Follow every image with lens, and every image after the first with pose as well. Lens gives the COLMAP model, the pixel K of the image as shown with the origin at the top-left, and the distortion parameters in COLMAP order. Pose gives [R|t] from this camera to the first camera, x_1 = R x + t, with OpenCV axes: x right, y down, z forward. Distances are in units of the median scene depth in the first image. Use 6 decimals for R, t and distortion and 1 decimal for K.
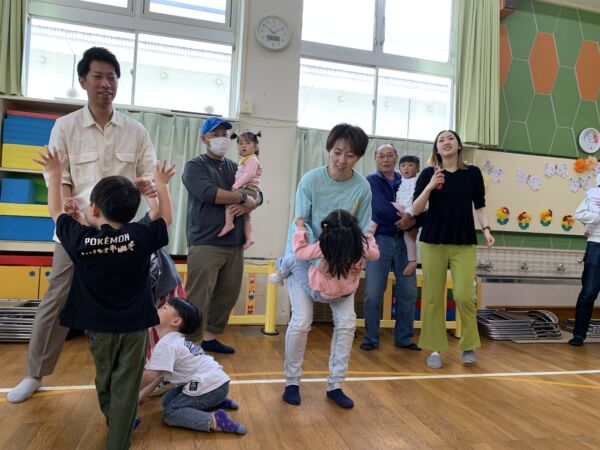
lens RADIAL K [[461.5, 0, 297.3], [0, 461.5, 227.8], [0, 0, 1]] dist [0.057699, -0.087402]
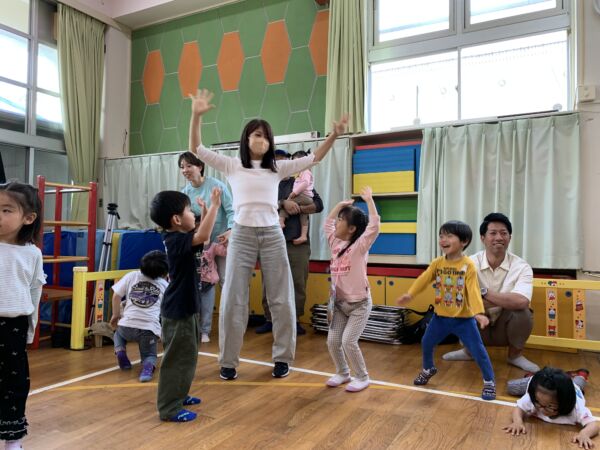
lens RADIAL K [[460.7, 0, 300.0], [0, 460.7, 225.0], [0, 0, 1]] dist [0.004742, -0.000836]
pose [[0.734351, -0.057562, -0.676325, 0.064343], [0.035032, 0.998284, -0.046926, 0.002045], [0.677865, 0.010767, 0.735107, 0.020252]]
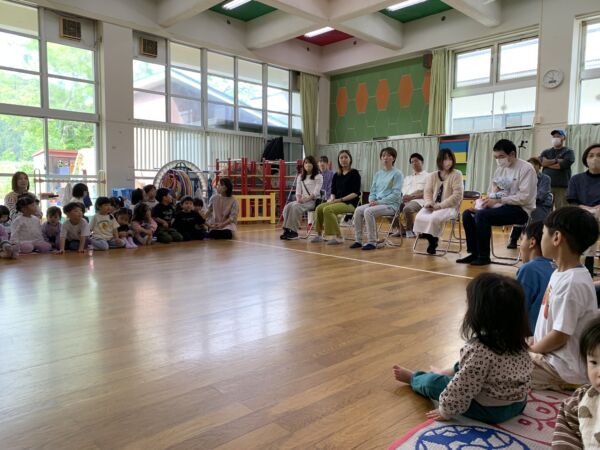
lens RADIAL K [[461.5, 0, 297.3], [0, 461.5, 227.8], [0, 0, 1]] dist [0.057699, -0.087402]
pose [[0.492957, 0.030415, -0.869522, 1.177119], [0.021564, 0.998655, 0.047157, 0.089925], [0.869786, -0.041996, 0.491638, -0.939401]]
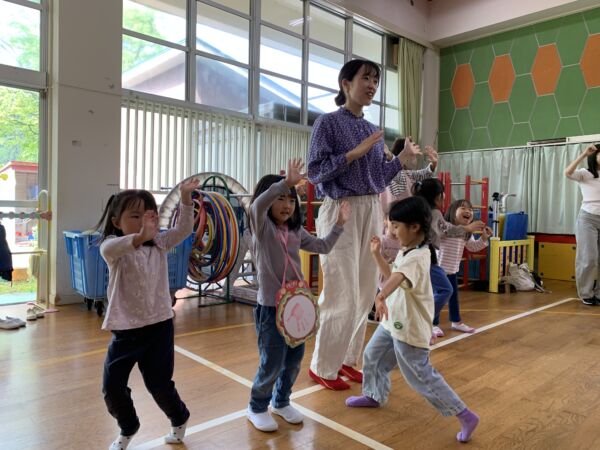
lens RADIAL K [[461.5, 0, 297.3], [0, 461.5, 227.8], [0, 0, 1]] dist [0.057699, -0.087402]
pose [[0.472423, -0.010757, -0.881306, 0.041186], [0.010704, 0.999922, -0.006467, 0.002250], [0.881307, -0.006378, 0.472501, -0.669320]]
